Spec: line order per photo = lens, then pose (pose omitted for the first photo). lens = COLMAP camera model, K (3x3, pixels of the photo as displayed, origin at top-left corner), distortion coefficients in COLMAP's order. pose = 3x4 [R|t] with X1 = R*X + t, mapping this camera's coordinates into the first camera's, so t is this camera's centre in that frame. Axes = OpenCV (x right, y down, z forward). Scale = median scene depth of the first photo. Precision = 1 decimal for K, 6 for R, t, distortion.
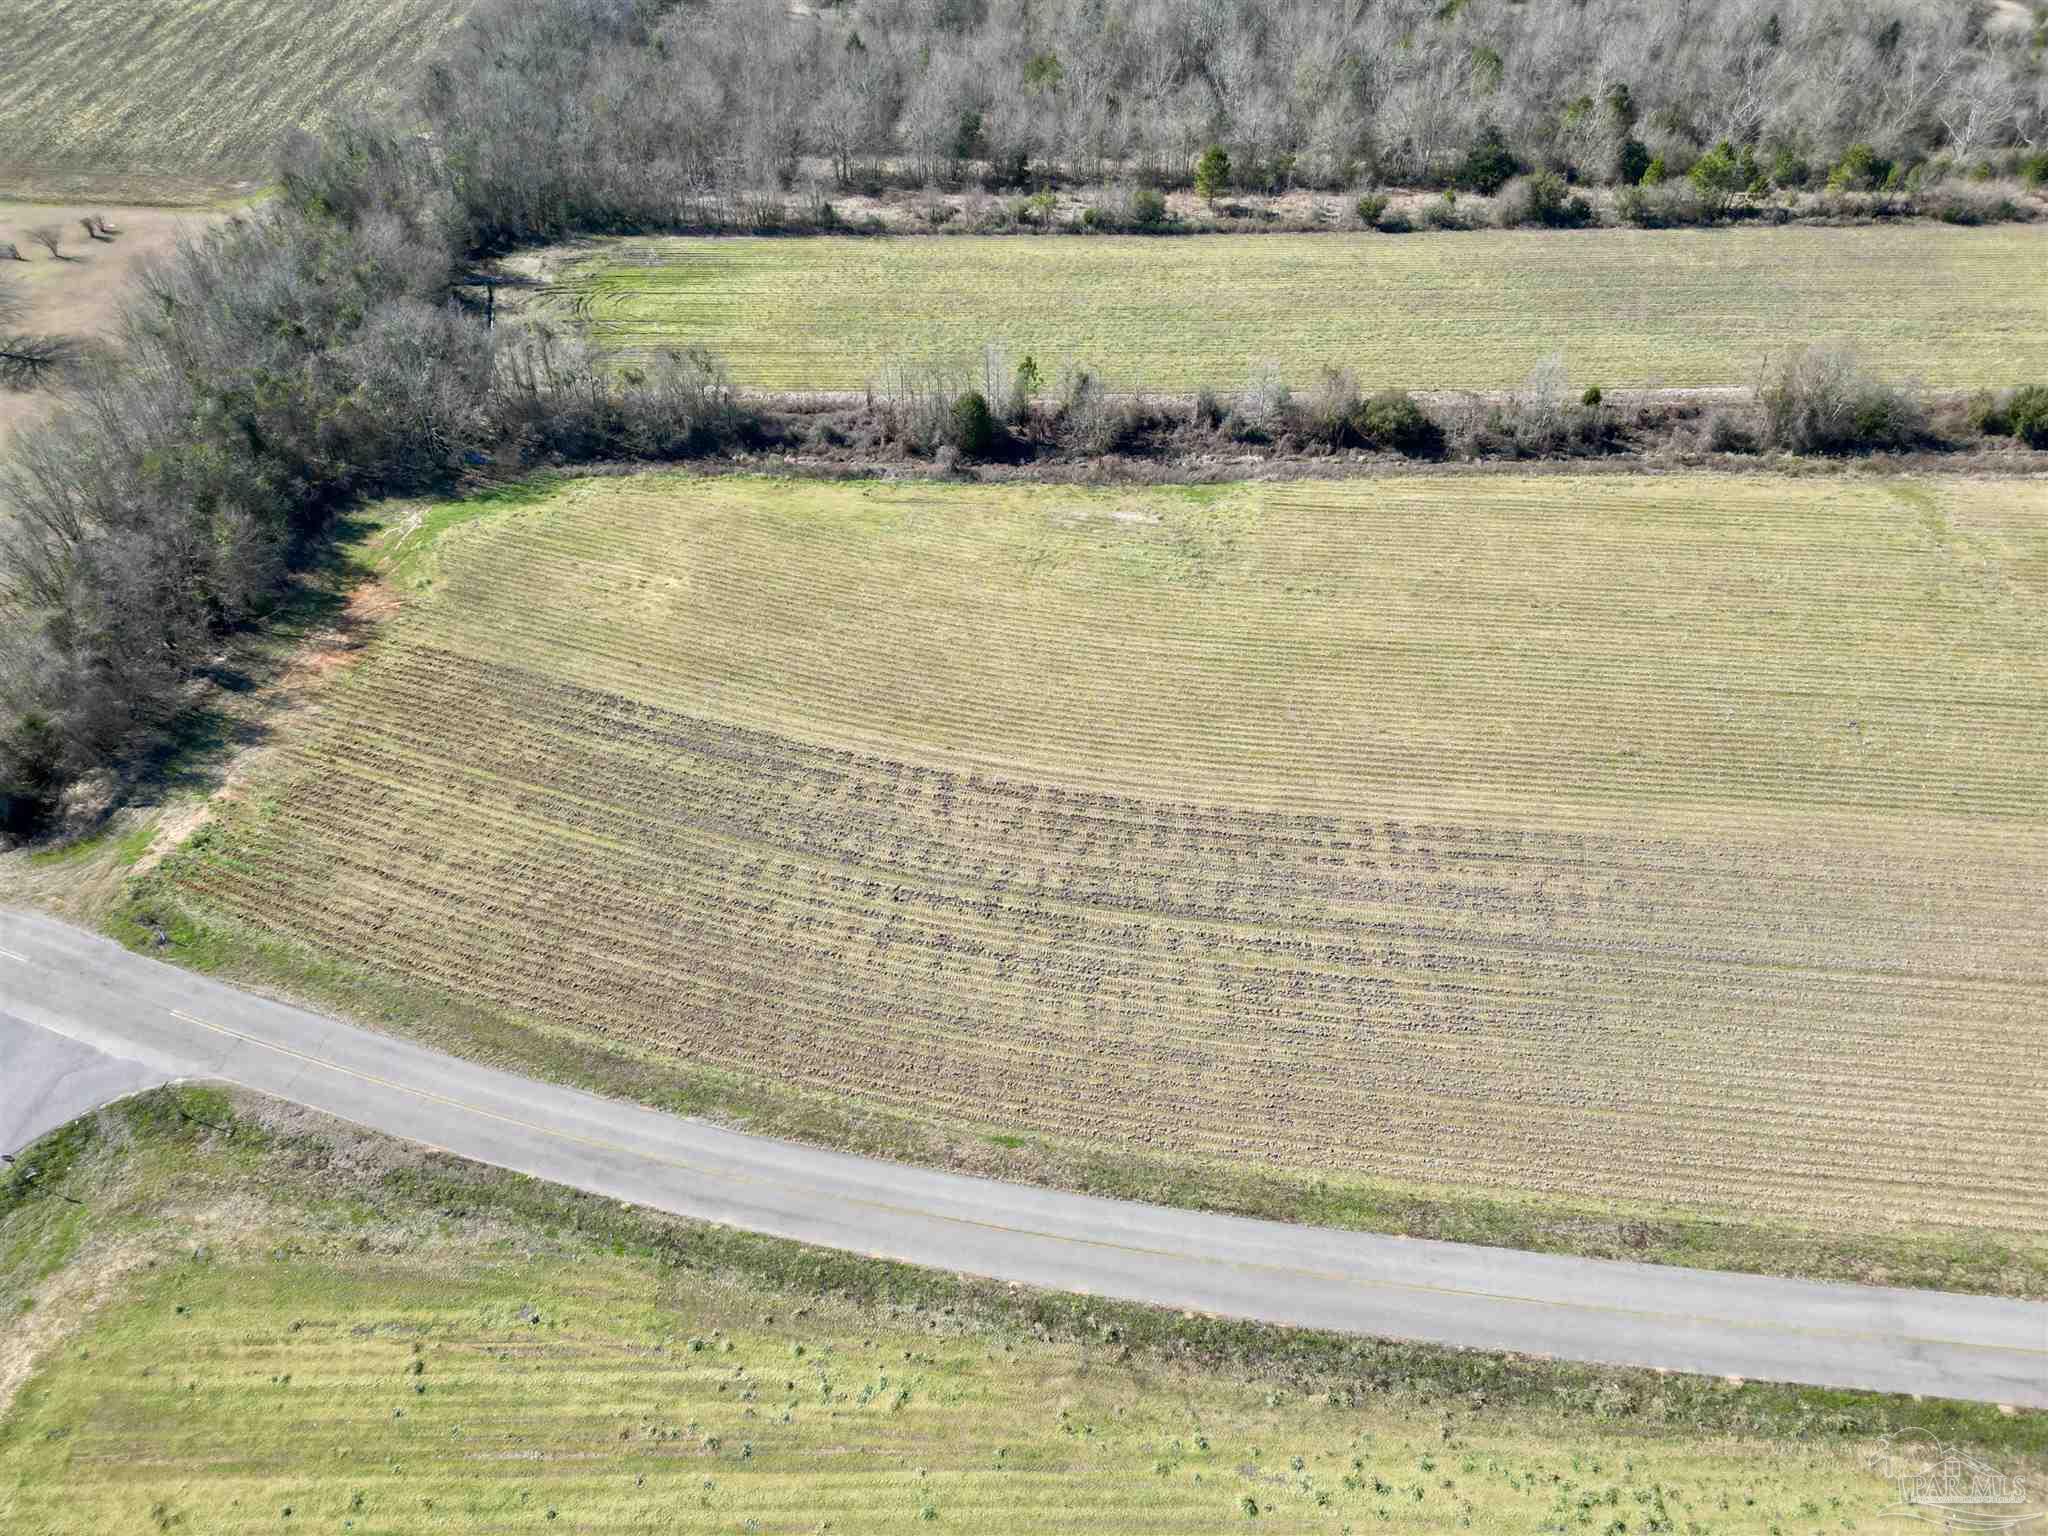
lens RADIAL K [[1404.8, 0, 1024.0], [0, 1404.8, 768.0], [0, 0, 1]] dist [0.098380, -0.085035]
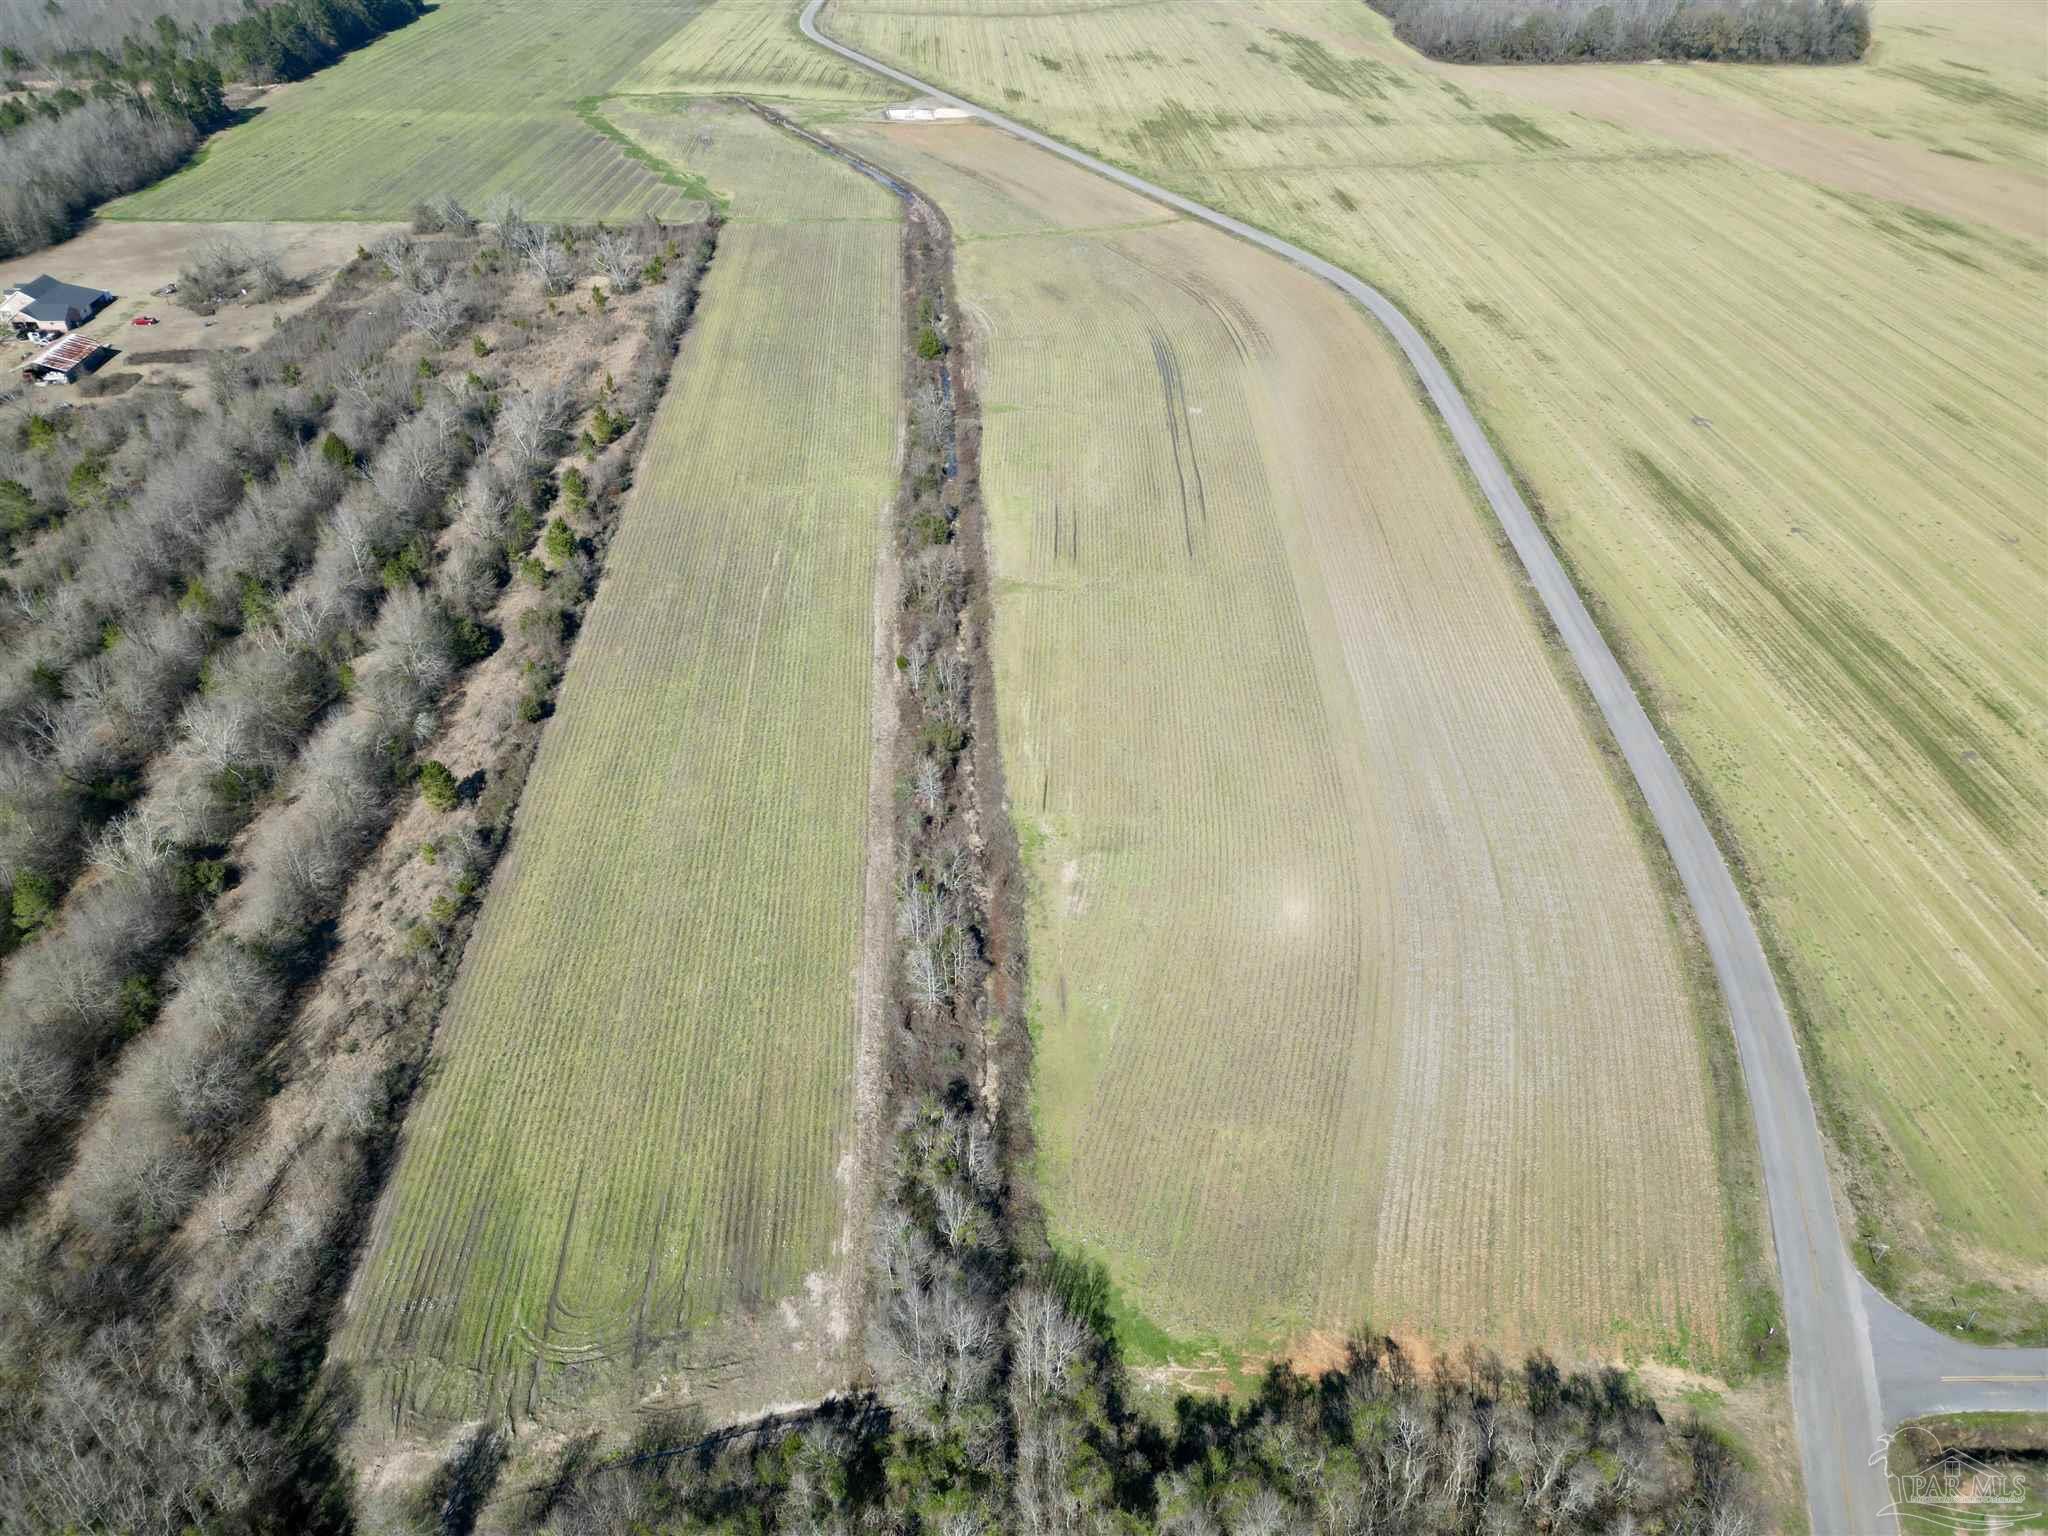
lens RADIAL K [[1404.8, 0, 1024.0], [0, 1404.8, 768.0], [0, 0, 1]] dist [0.098380, -0.085035]
pose [[-0.041486, -0.592229, 0.804701, -0.663103], [0.648121, 0.597004, 0.472785, -0.639626], [-0.760407, 0.541158, 0.359068, 0.372673]]
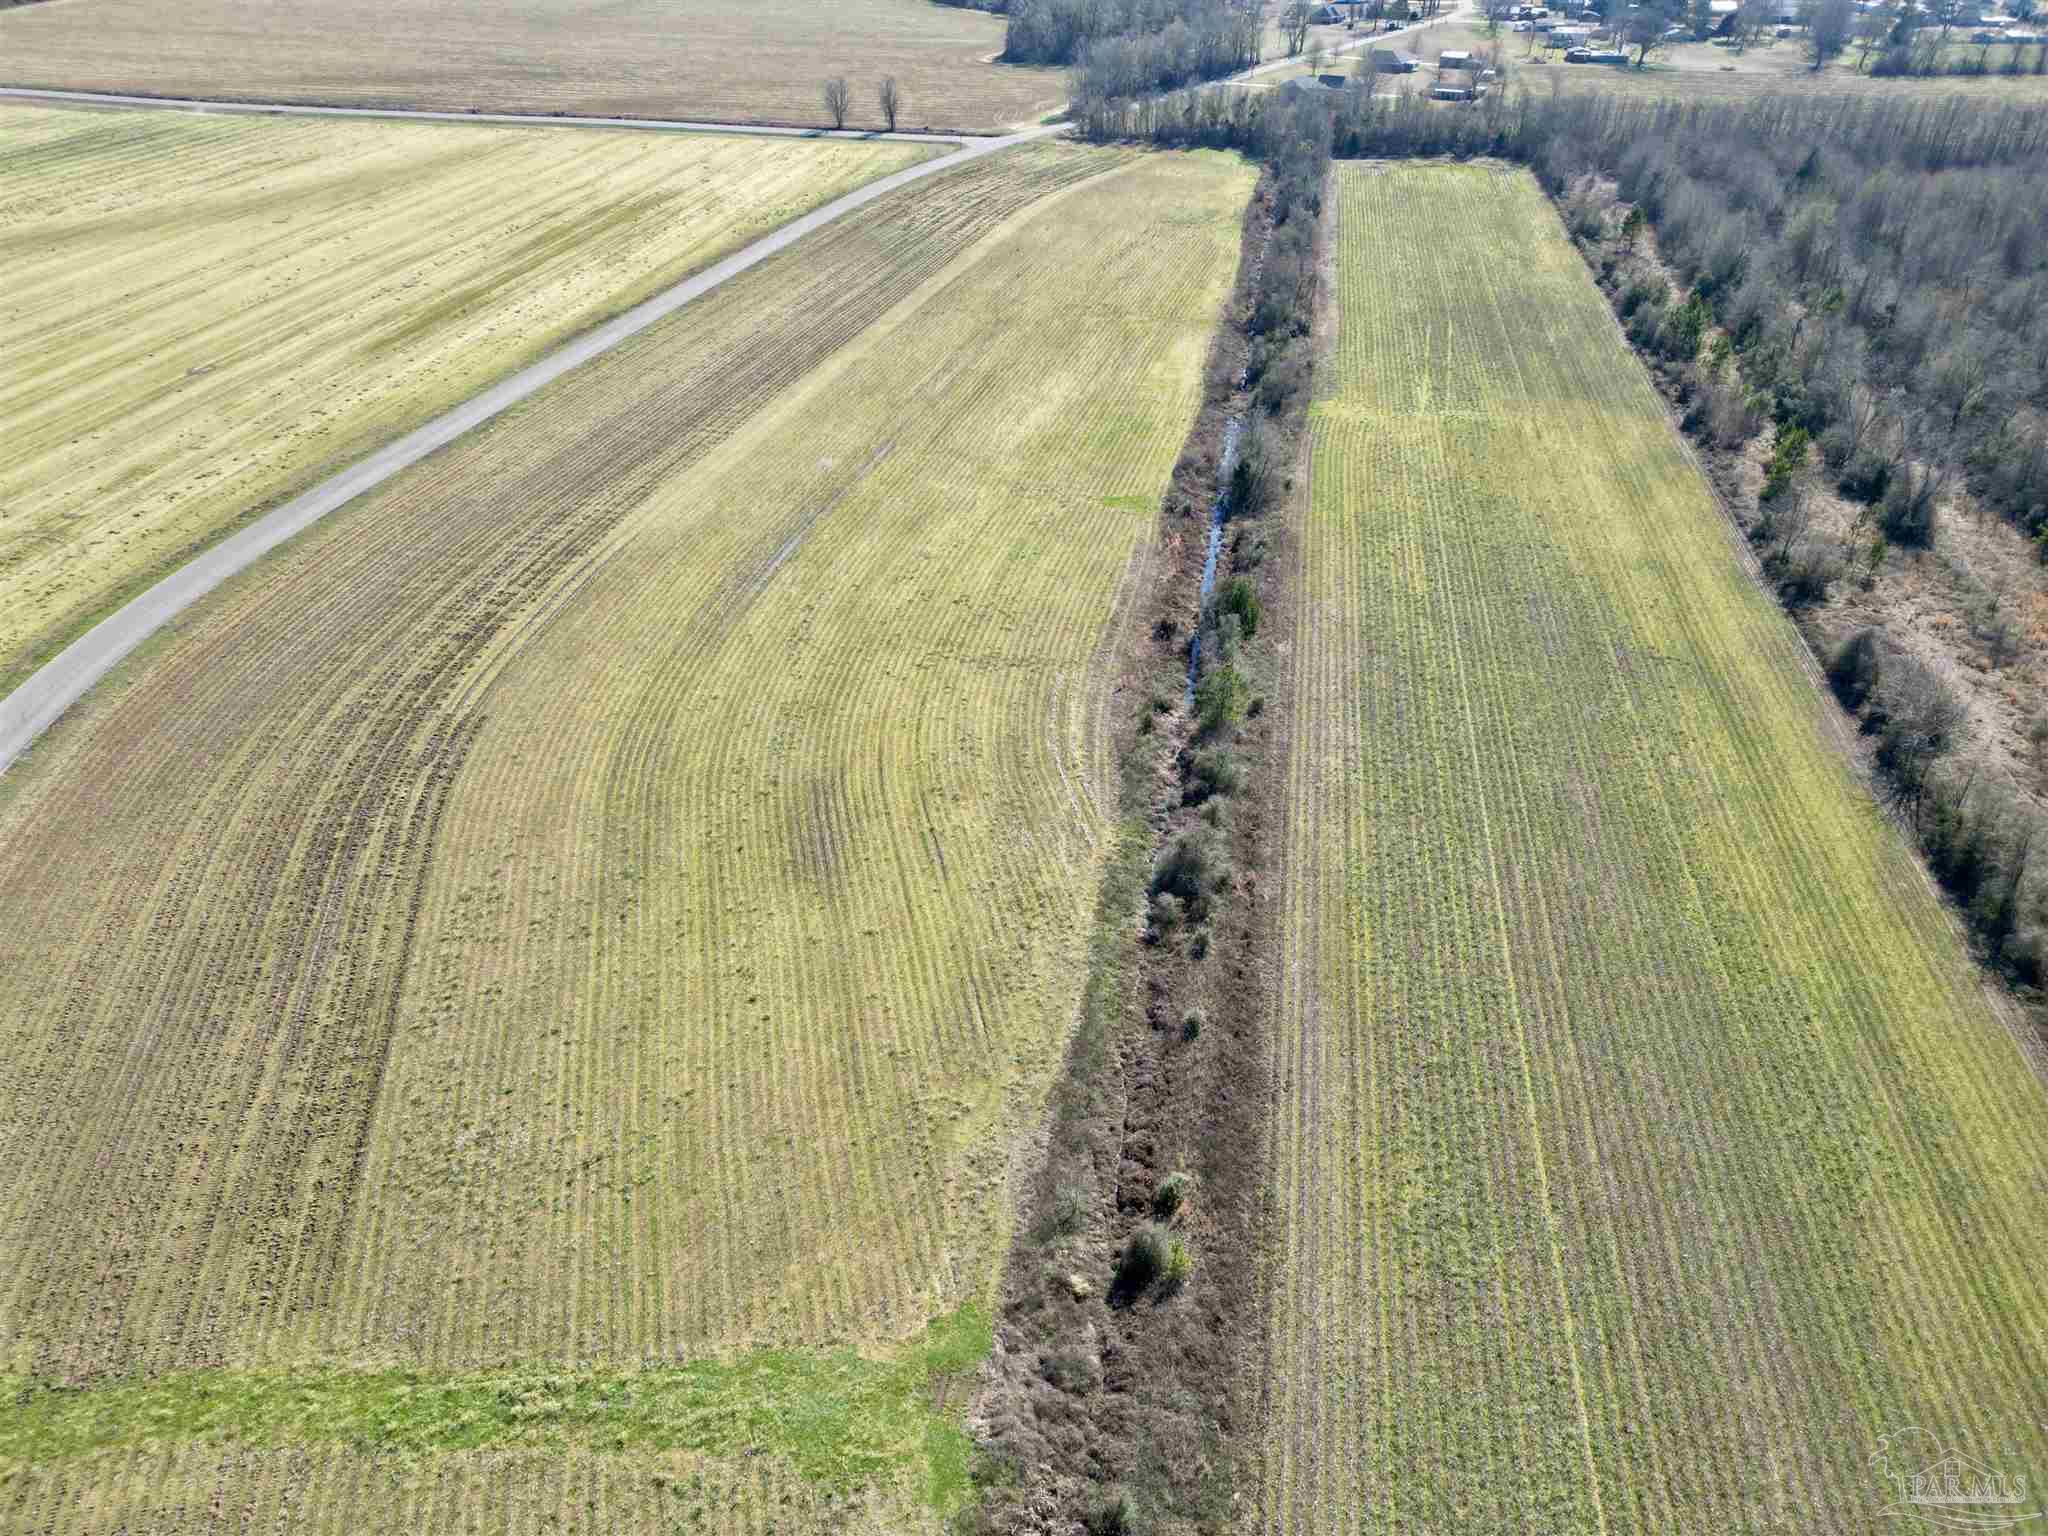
lens RADIAL K [[1404.8, 0, 1024.0], [0, 1404.8, 768.0], [0, 0, 1]] dist [0.098380, -0.085035]
pose [[-0.207065, 0.536176, -0.818315, 1.768090], [-0.640884, 0.557641, 0.527545, -0.497169], [0.739183, 0.633681, 0.228158, 0.592599]]
